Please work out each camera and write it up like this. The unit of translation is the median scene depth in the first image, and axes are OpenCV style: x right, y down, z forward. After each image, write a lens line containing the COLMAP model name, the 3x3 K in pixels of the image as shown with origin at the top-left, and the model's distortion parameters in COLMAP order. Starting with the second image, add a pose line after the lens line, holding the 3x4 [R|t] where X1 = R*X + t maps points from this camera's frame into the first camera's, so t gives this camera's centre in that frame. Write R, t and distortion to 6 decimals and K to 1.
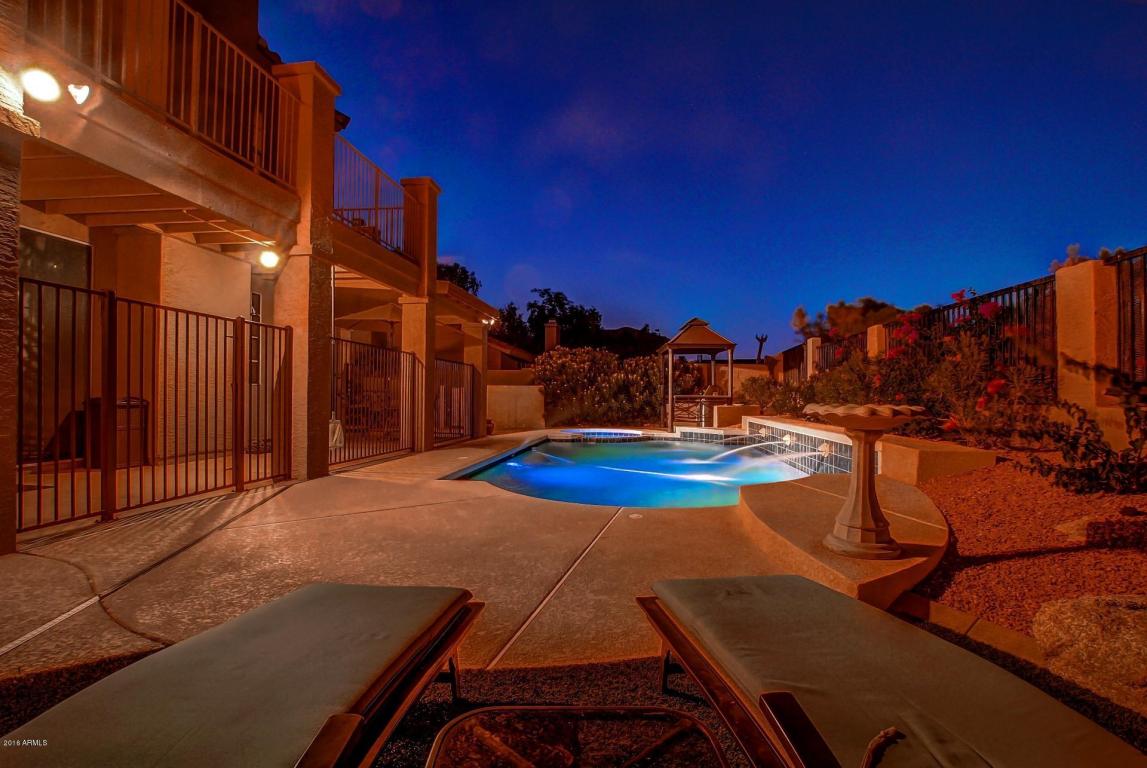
lens RADIAL K [[538.2, 0, 574.4], [0, 538.2, 391.2], [0, 0, 1]] dist [-0.029721, 0.000550]
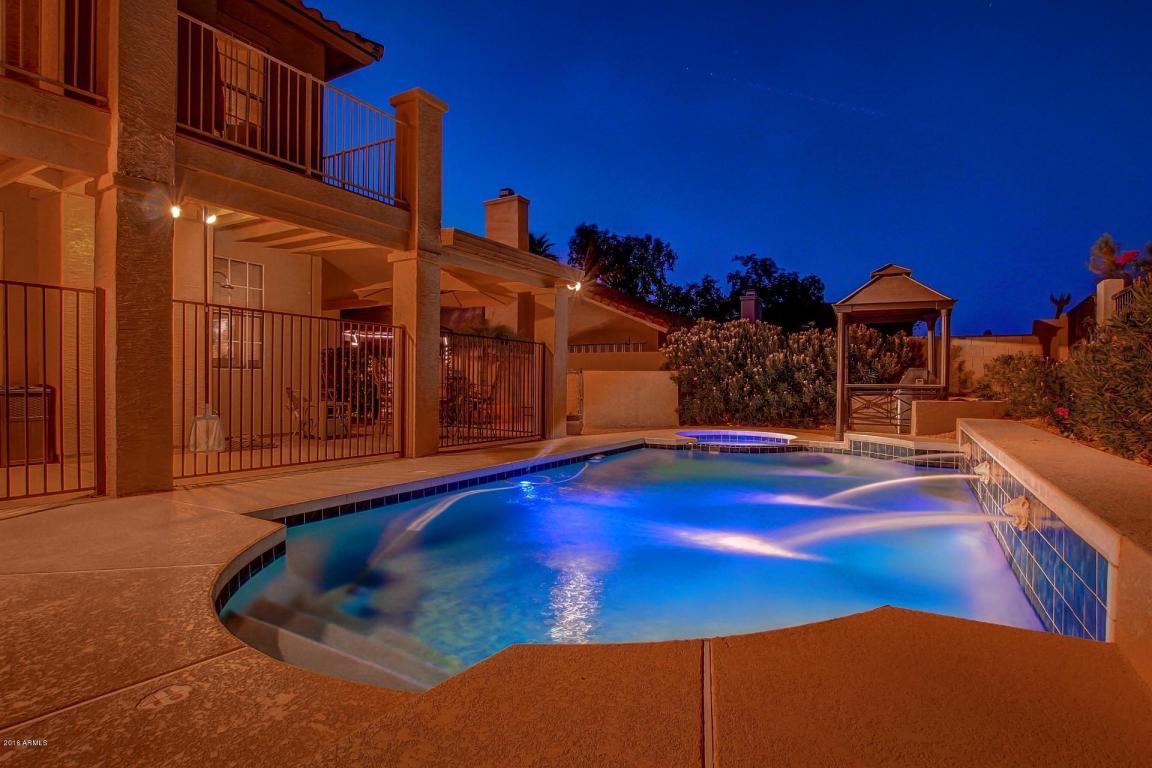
lens RADIAL K [[580.5, 0, 581.2], [0, 580.5, 388.7], [0, 0, 1]] dist [-0.019636, 0.000236]
pose [[0.920393, 0.005536, -0.390954, 0.142873], [0.000201, 0.999893, 0.014632, 0.002524], [0.390994, -0.013546, 0.920294, 0.196448]]
